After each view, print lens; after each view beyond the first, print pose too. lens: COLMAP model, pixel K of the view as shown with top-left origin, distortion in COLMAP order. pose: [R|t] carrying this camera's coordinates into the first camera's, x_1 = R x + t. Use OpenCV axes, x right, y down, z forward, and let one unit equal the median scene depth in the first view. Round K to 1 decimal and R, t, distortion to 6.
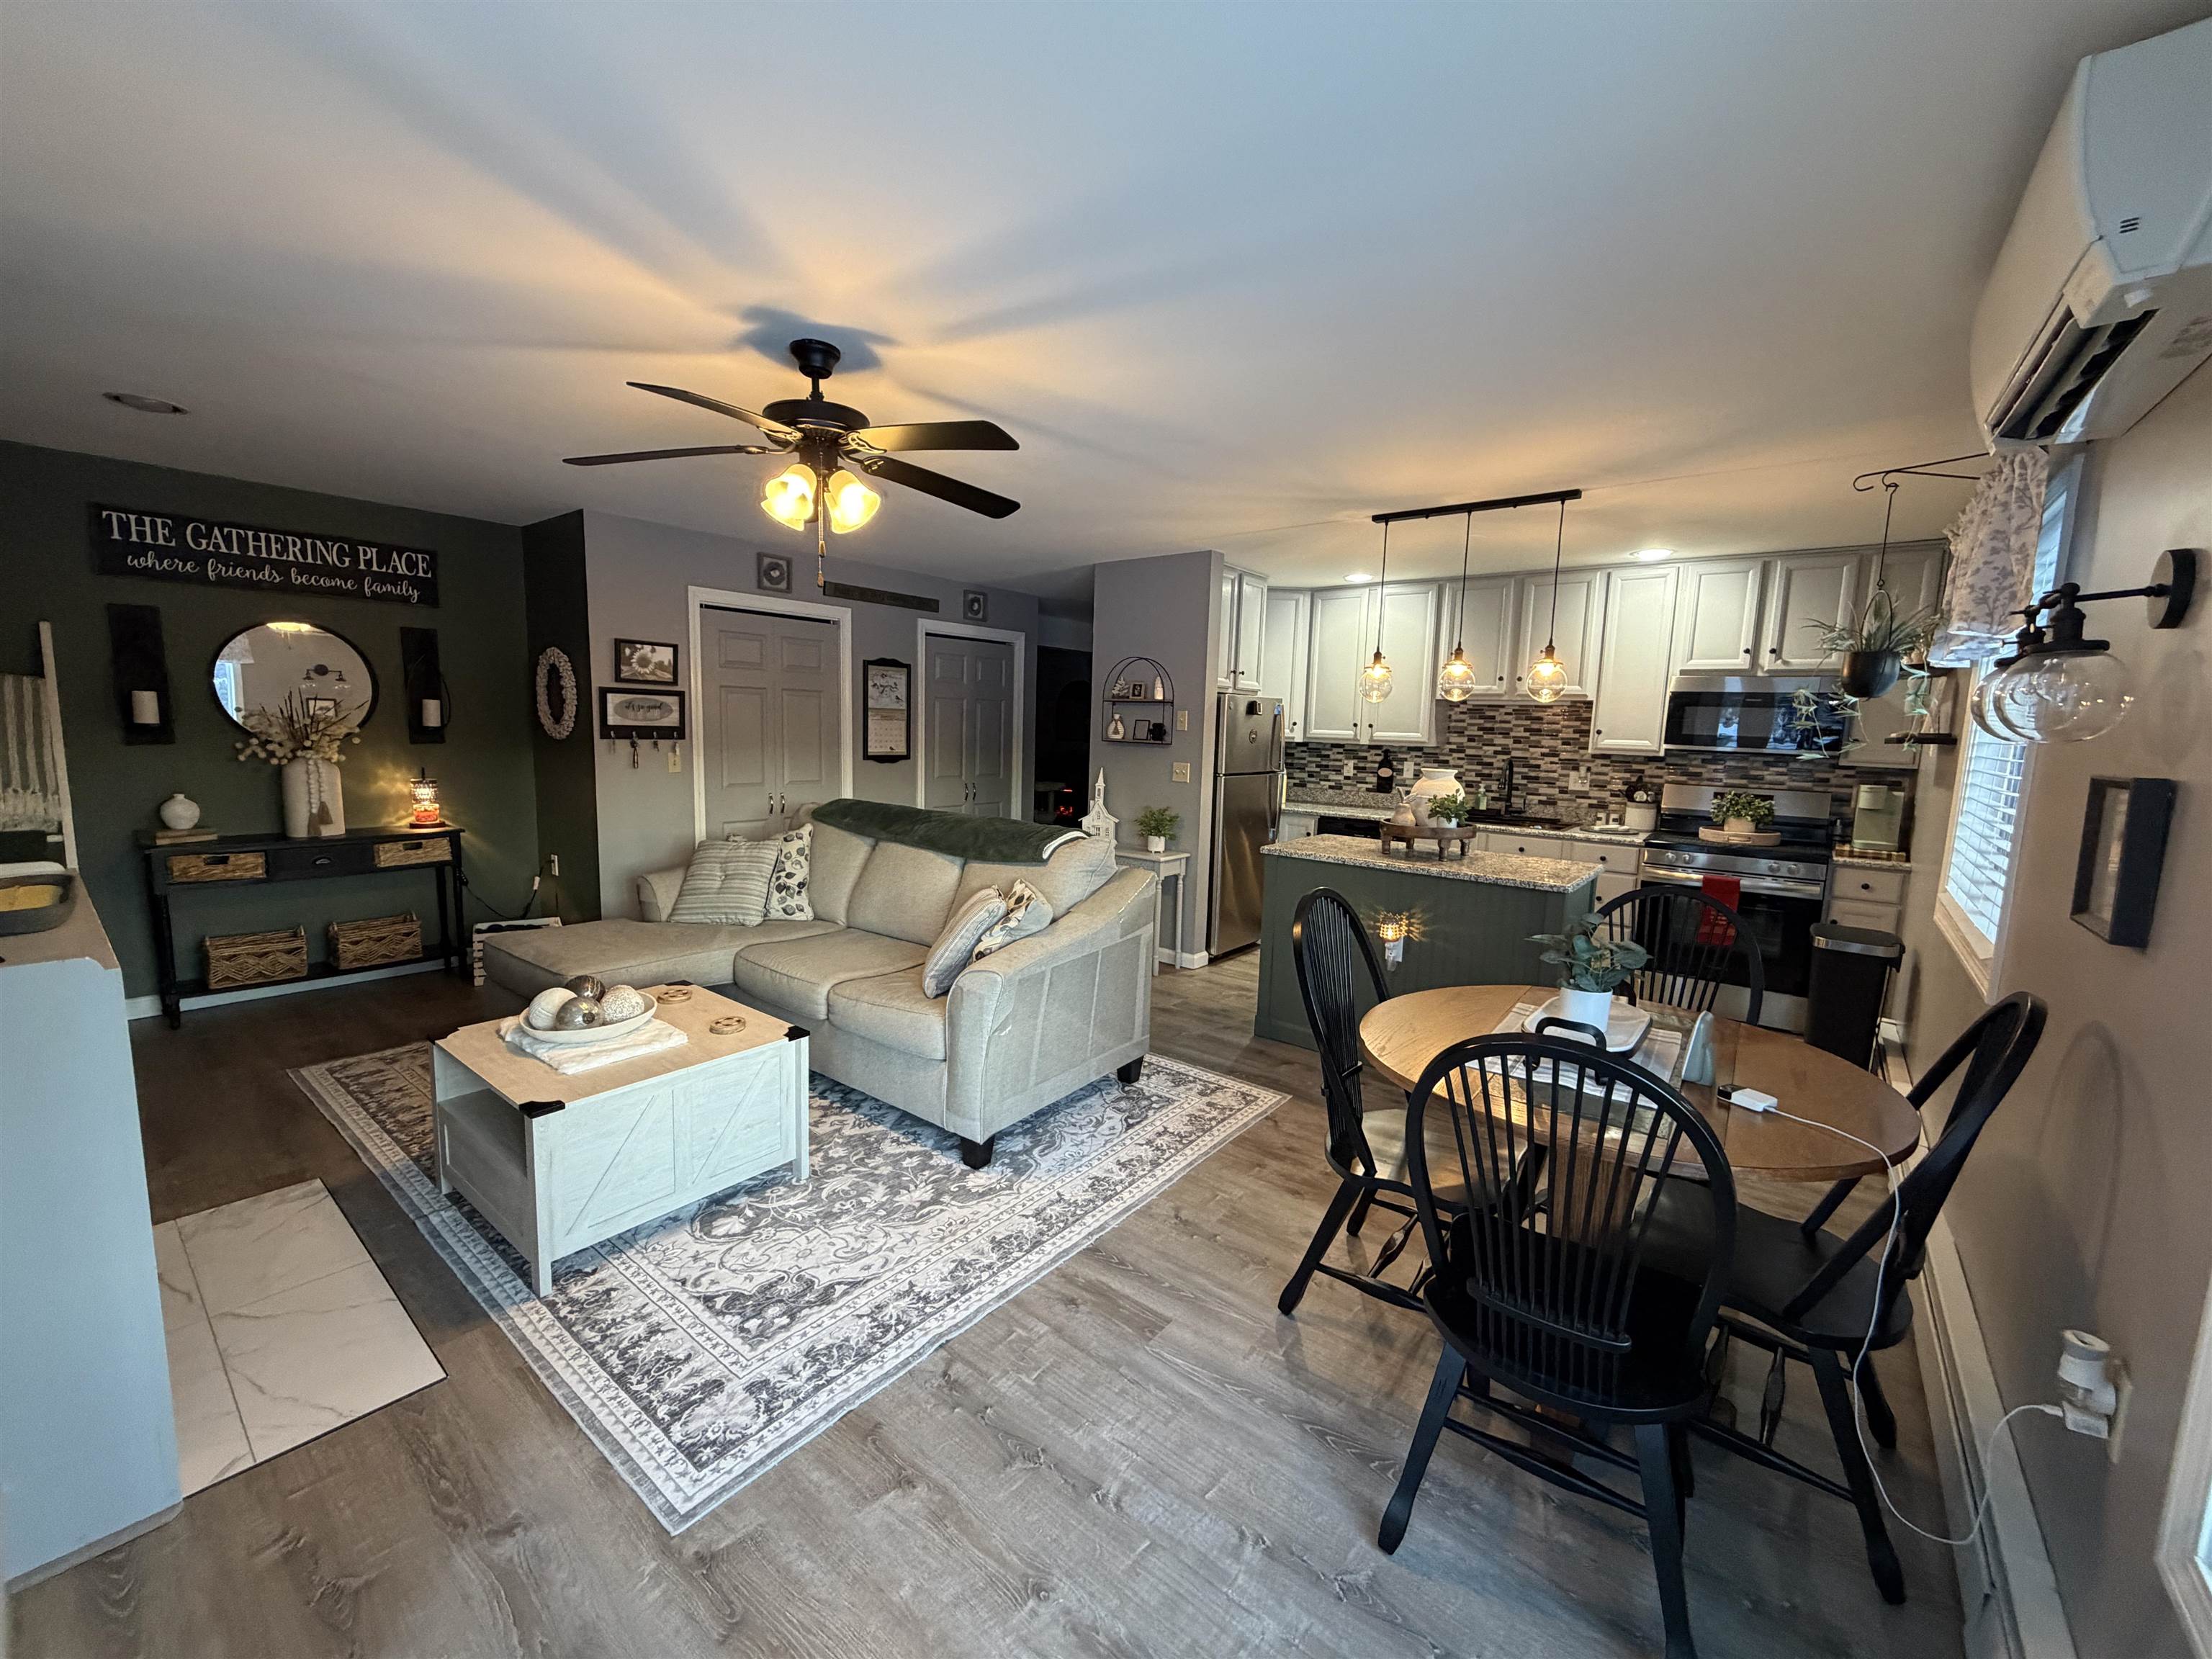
lens RADIAL K [[880.2, 0, 1098.7], [0, 880.2, 829.3], [0, 0, 1]] dist [-0.000602, 0.000406]
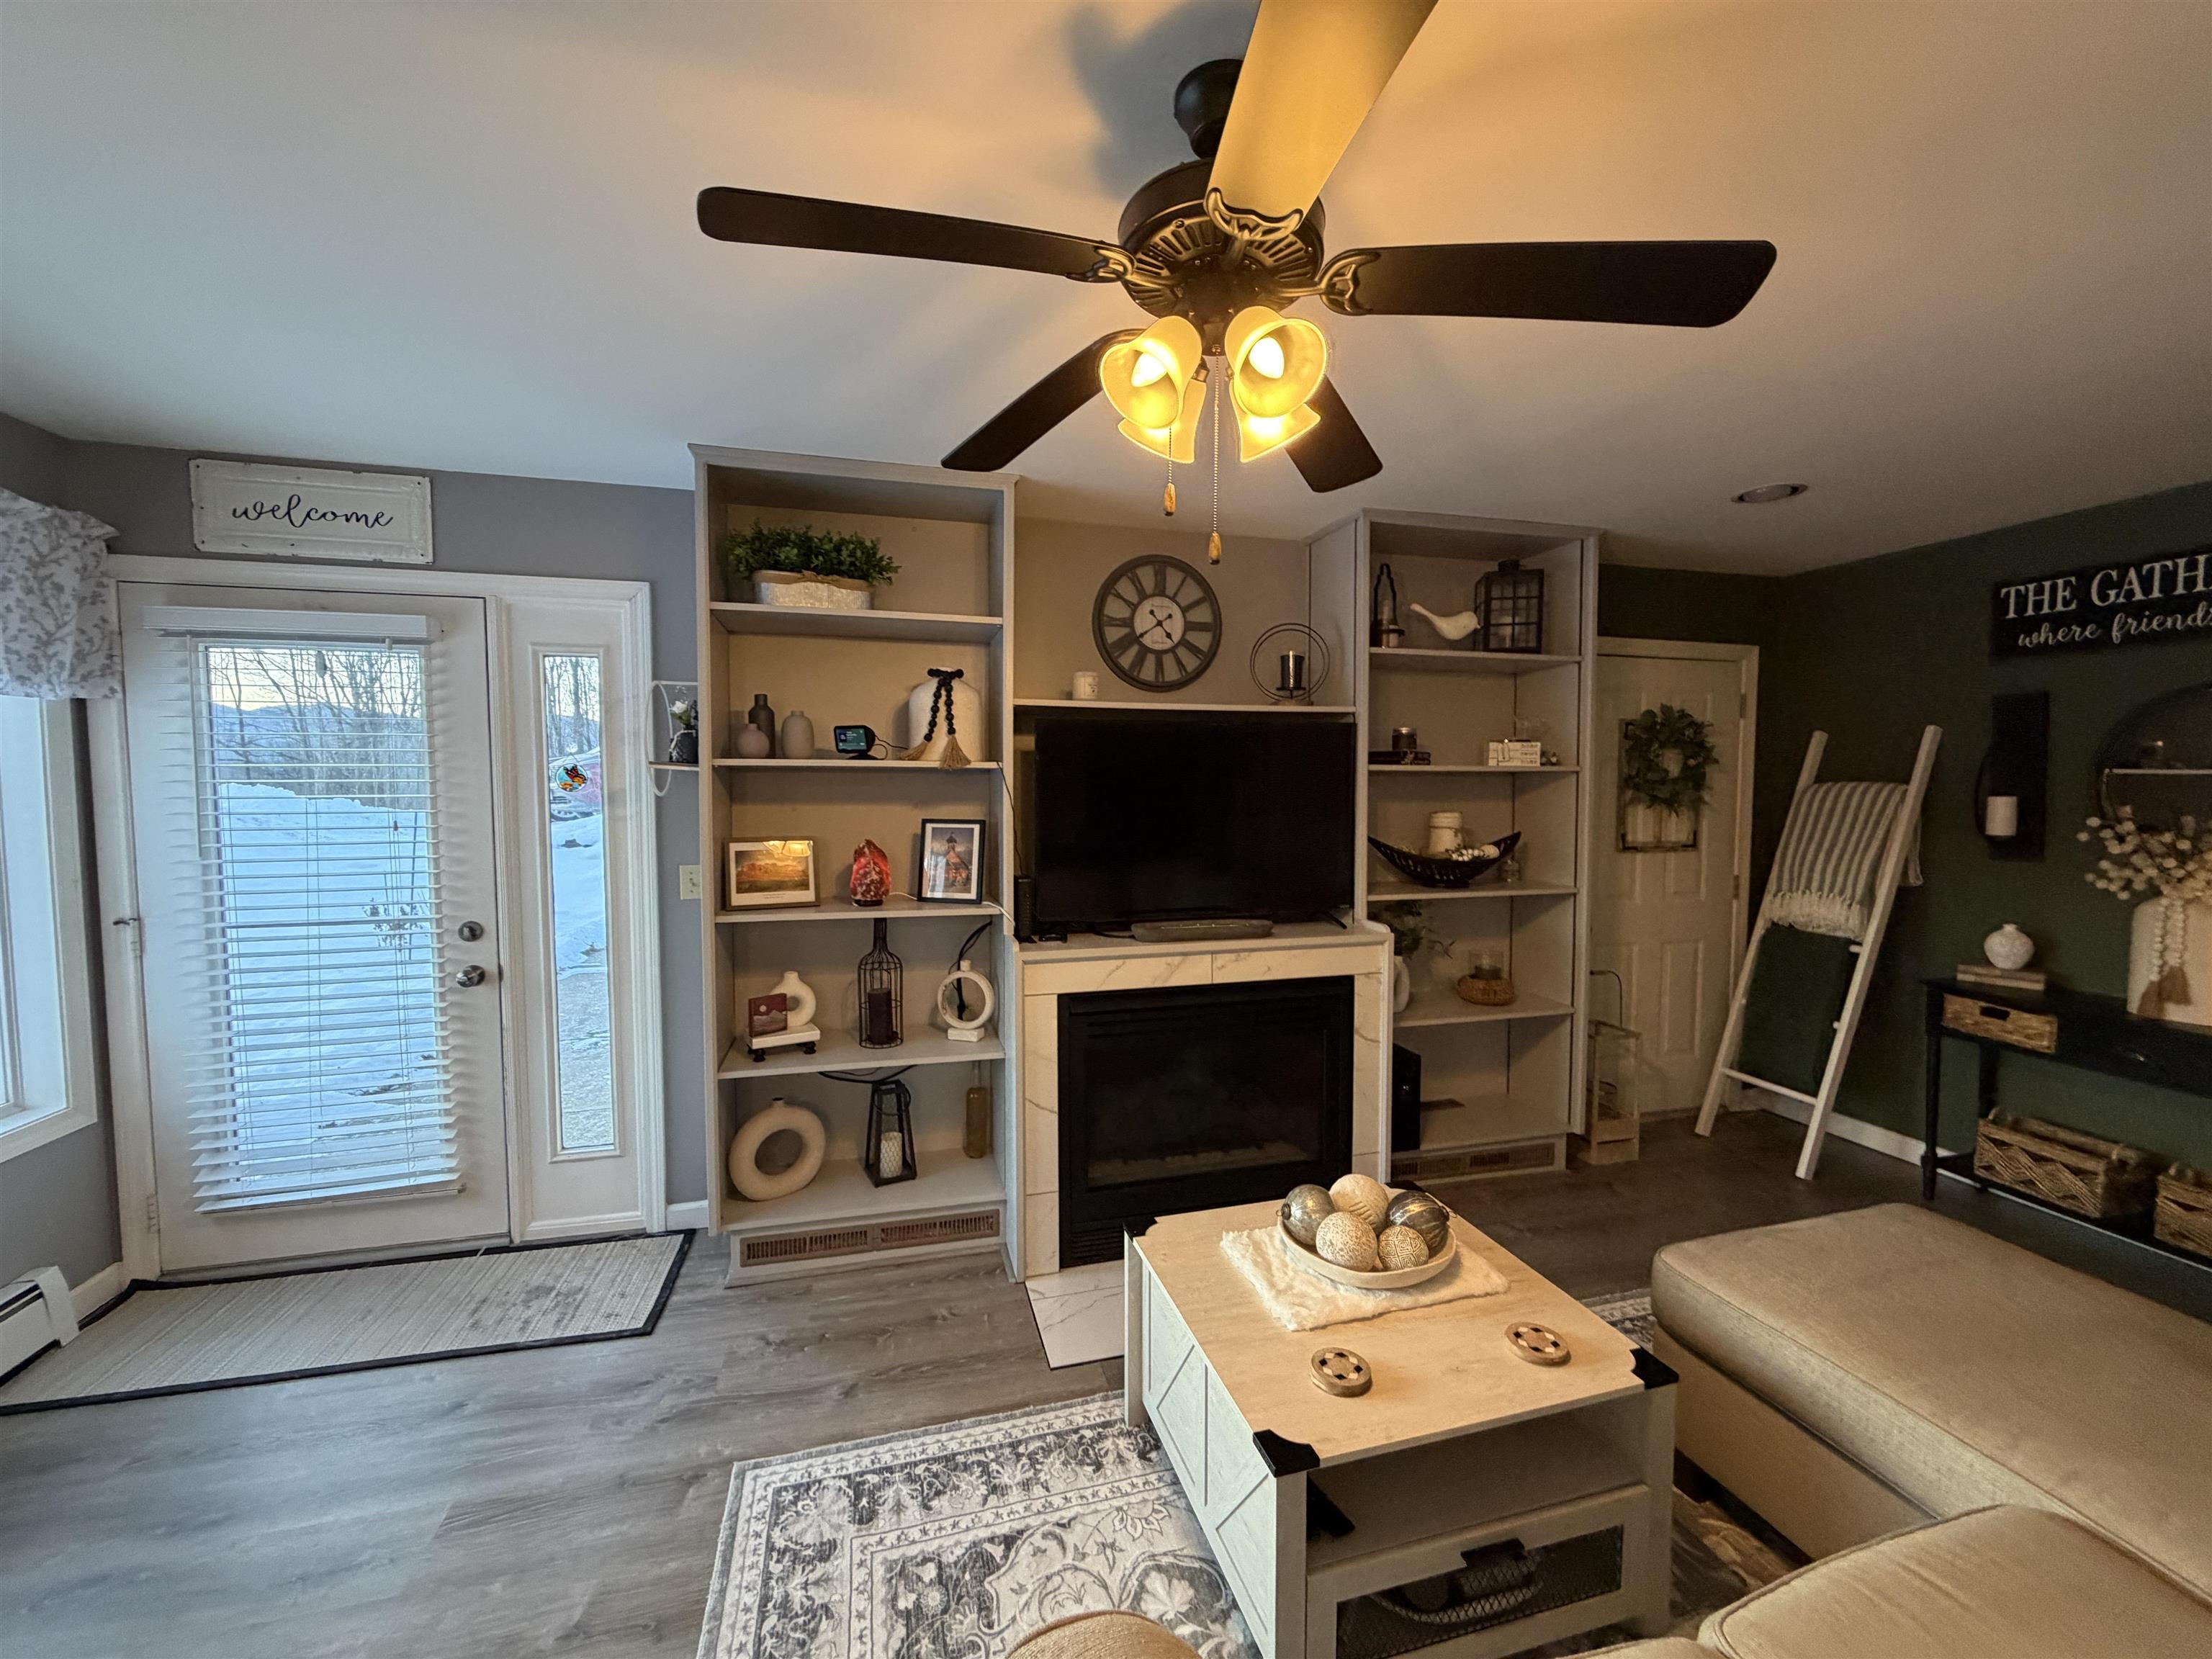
lens RADIAL K [[880.2, 0, 1100.3], [0, 880.2, 831.1], [0, 0, 1]] dist [-0.000602, 0.000406]
pose [[-0.596560, 0.010938, -0.802494, 0.070727], [-0.117837, 0.987877, 0.101063, -0.096491], [0.793870, 0.154854, -0.588039, 0.725753]]
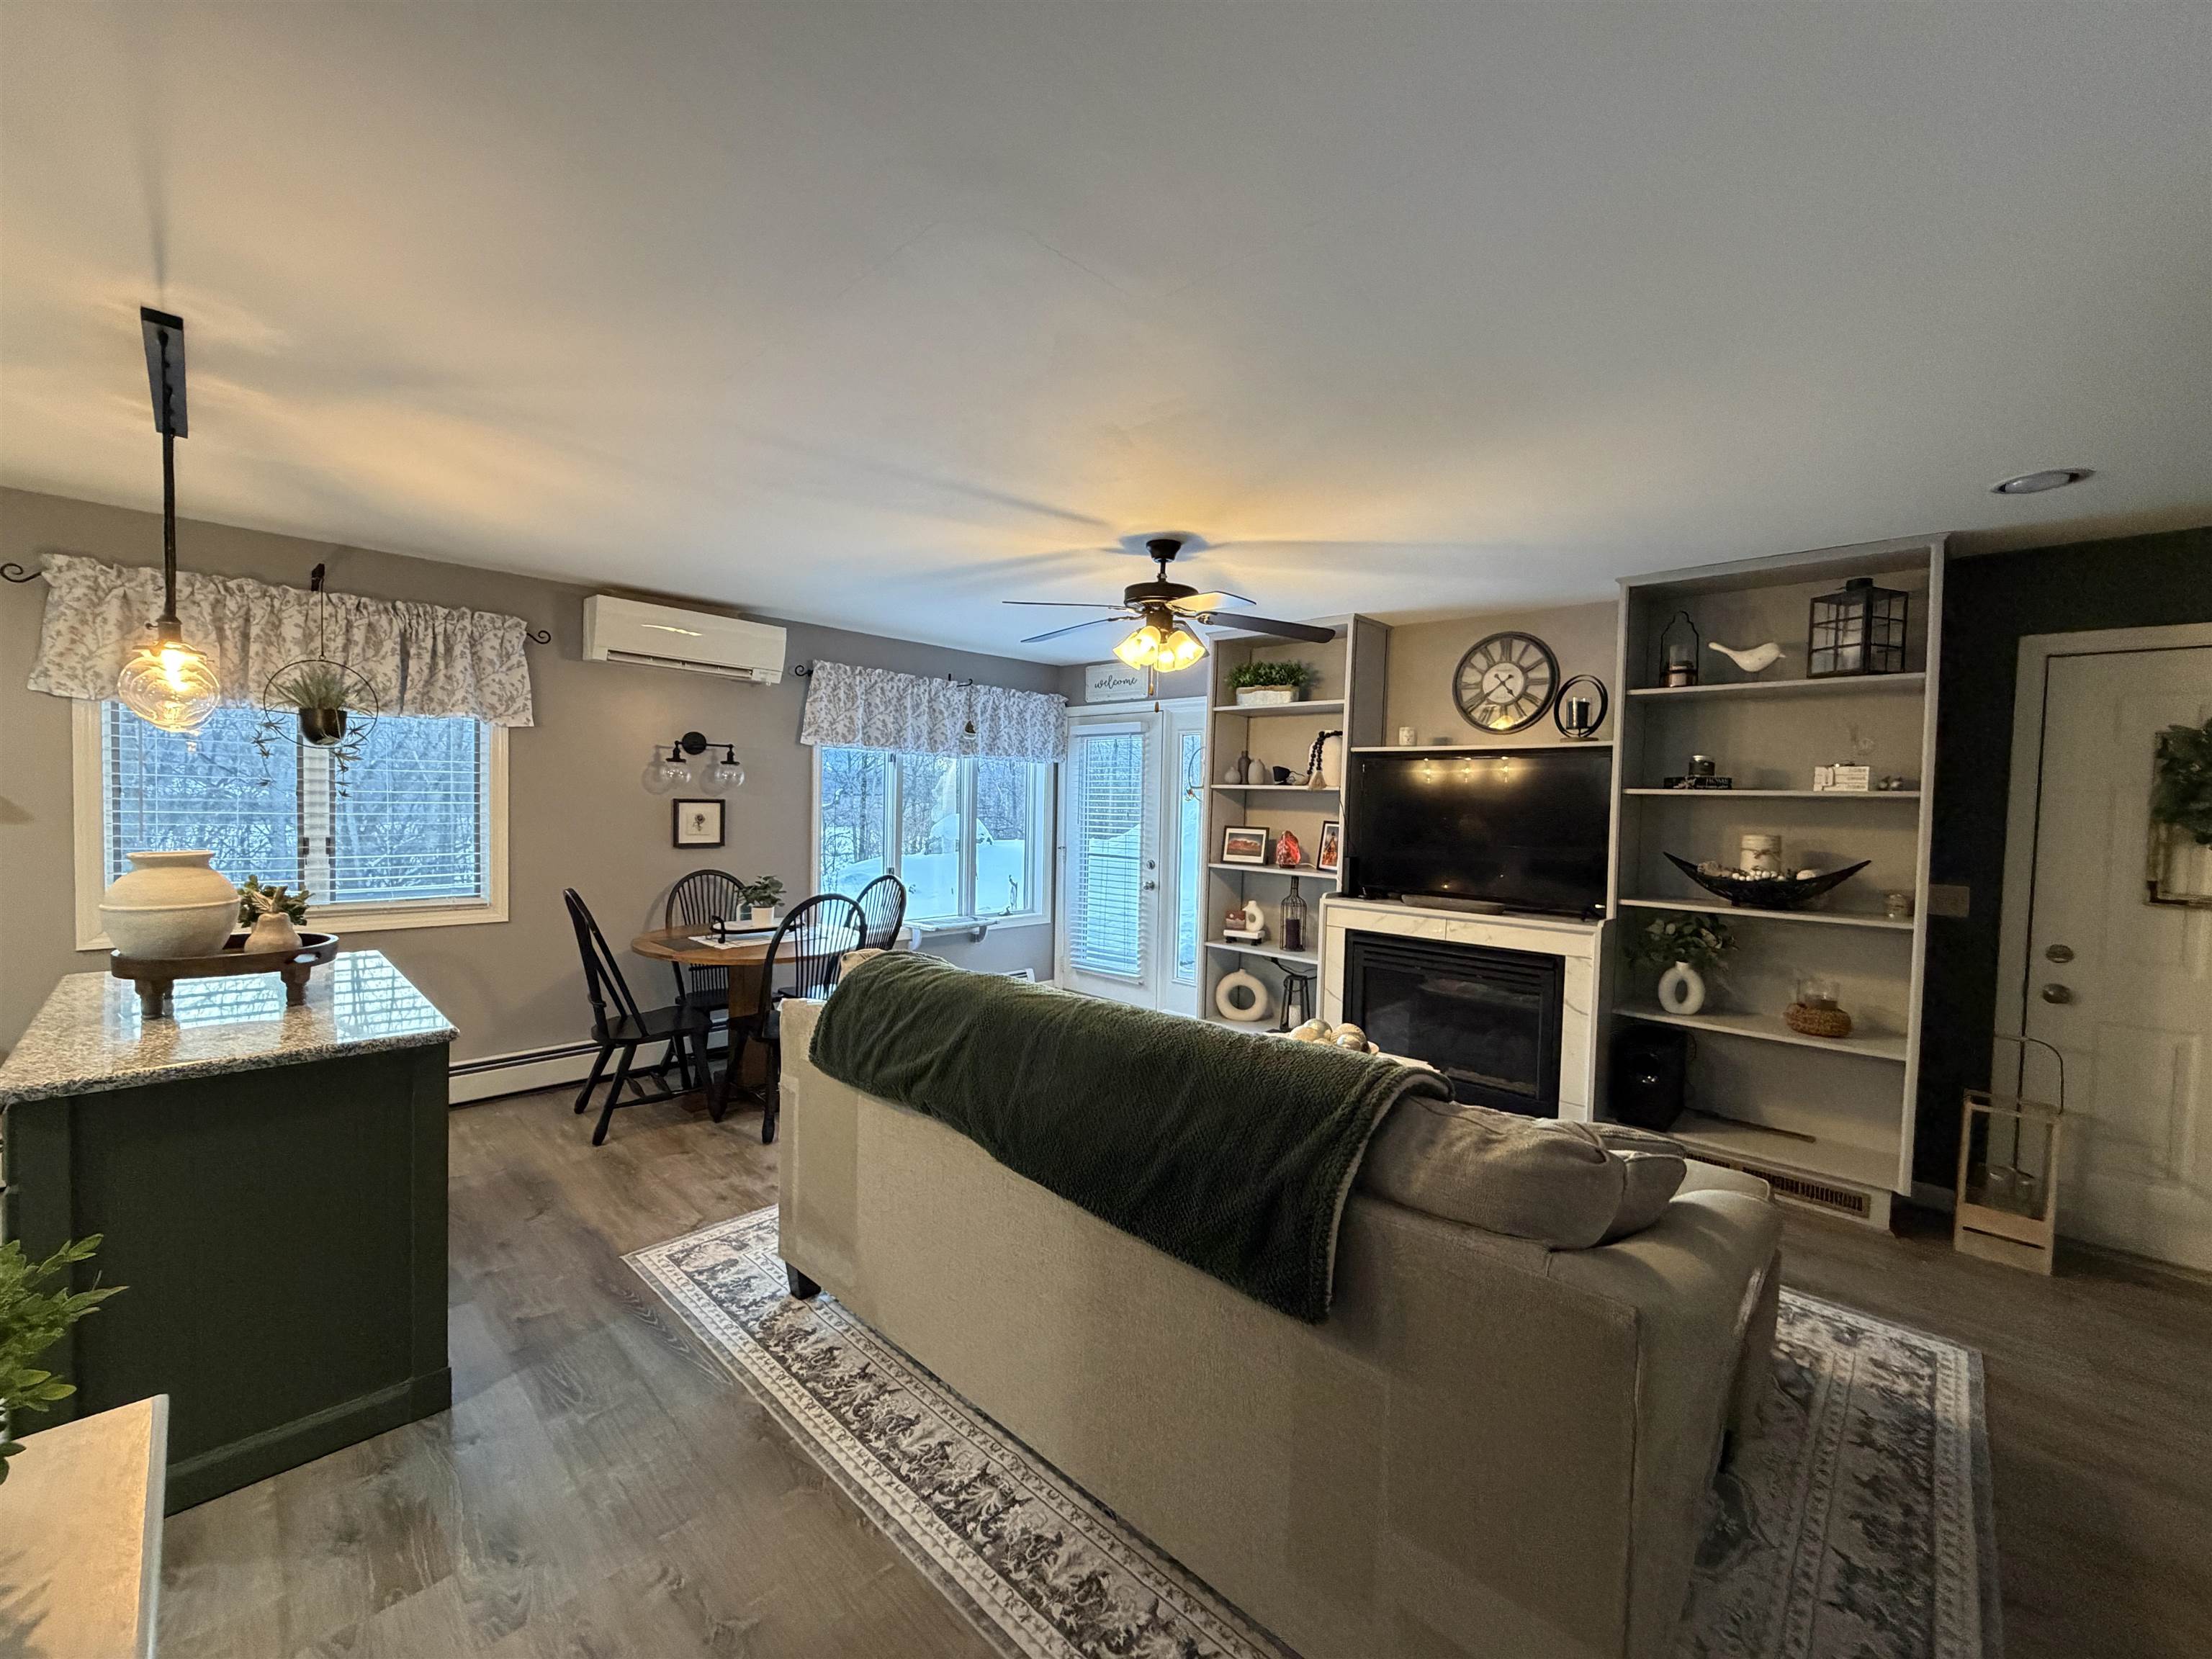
lens RADIAL K [[880.2, 0, 1103.3], [0, 880.2, 828.9], [0, 0, 1]] dist [-0.000602, 0.000406]
pose [[-0.994972, -0.058388, 0.081374, -0.202778], [-0.044934, 0.986363, 0.158334, -0.176545], [-0.089509, 0.153882, -0.984027, 1.352412]]
